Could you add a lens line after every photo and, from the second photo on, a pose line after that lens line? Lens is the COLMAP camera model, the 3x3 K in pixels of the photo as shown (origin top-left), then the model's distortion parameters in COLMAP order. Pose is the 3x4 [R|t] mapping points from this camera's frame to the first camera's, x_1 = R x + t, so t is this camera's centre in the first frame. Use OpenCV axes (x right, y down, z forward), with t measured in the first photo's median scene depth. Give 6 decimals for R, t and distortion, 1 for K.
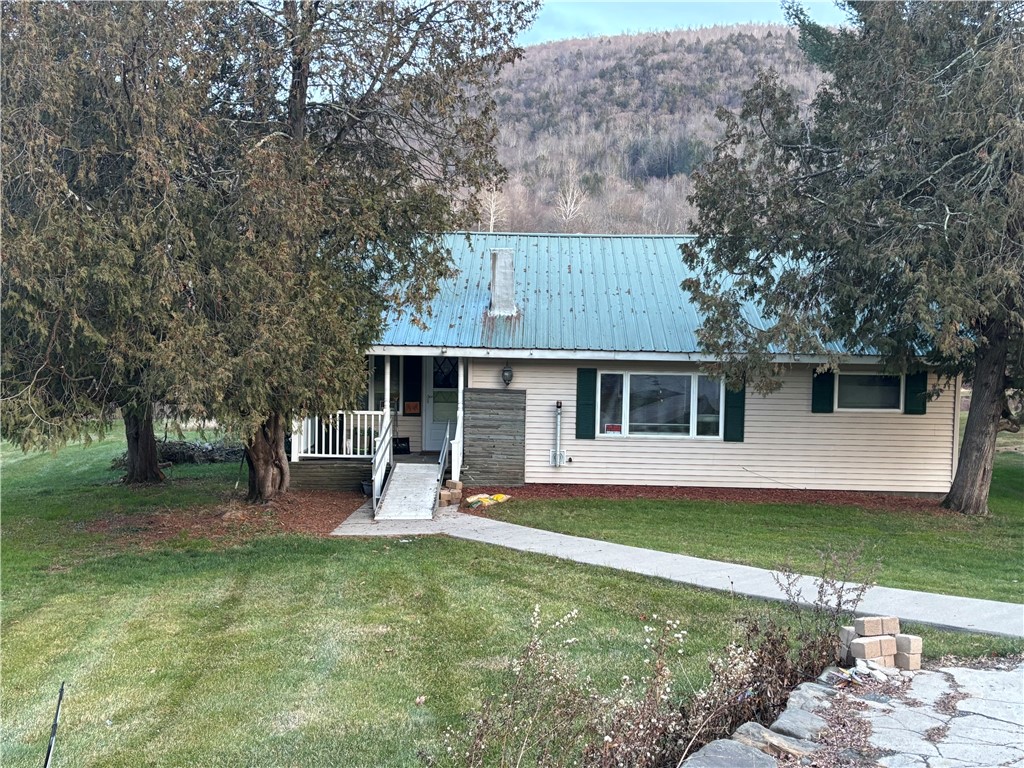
lens RADIAL K [[1169.1, 0, 505.8], [0, 1169.1, 397.3], [0, 0, 1]] dist [0.024731, 0.000000]
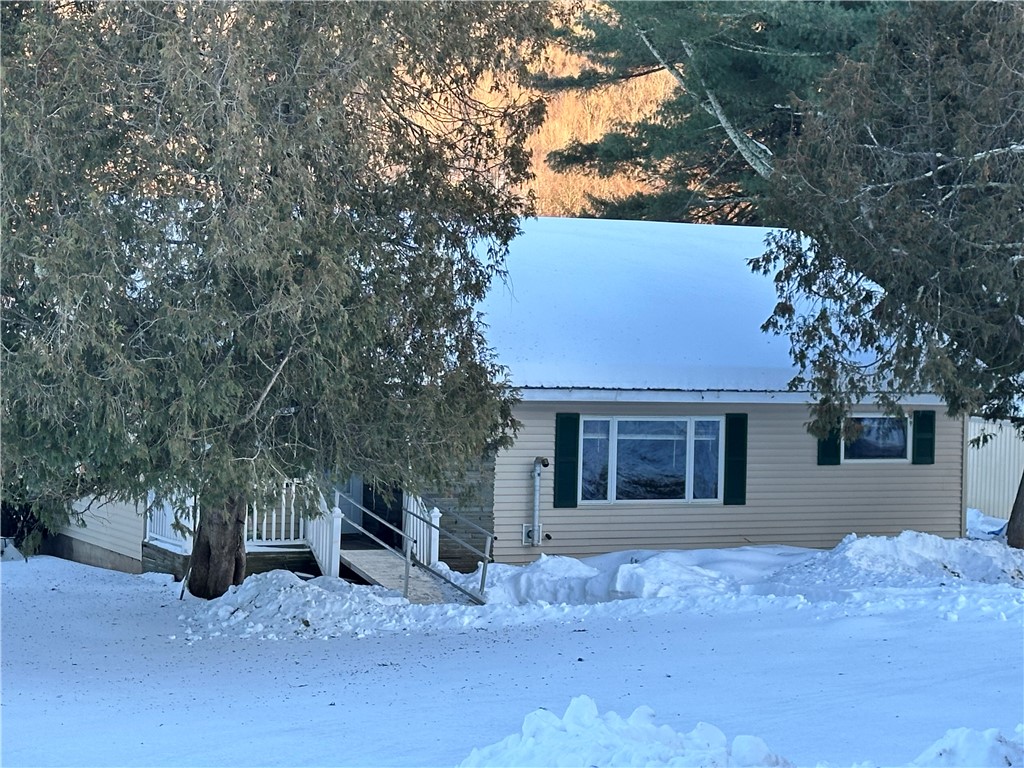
lens RADIAL K [[2267.6, 0, 508.8], [0, 2267.6, 374.9], [0, 0, 1]] dist [0.082057, 0.000000]
pose [[0.891405, -0.005128, 0.453179, -0.635738], [0.024734, 0.998996, -0.037347, 0.004013], [-0.452533, 0.044500, 0.890637, -0.289500]]
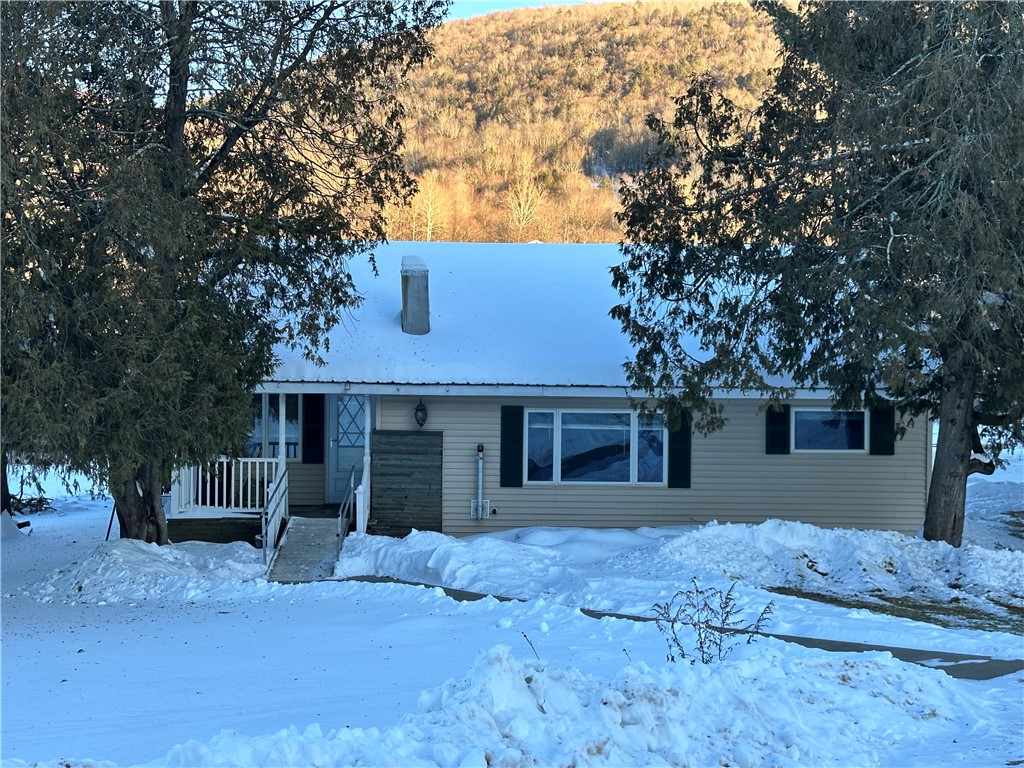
lens RADIAL K [[1428.0, 0, 509.8], [0, 1428.0, 375.8], [0, 0, 1]] dist [0.068459, 0.000000]
pose [[0.999067, -0.007737, 0.042484, 0.022618], [0.009665, 0.998924, -0.045358, 0.000925], [-0.042088, 0.045726, 0.998067, -0.072690]]
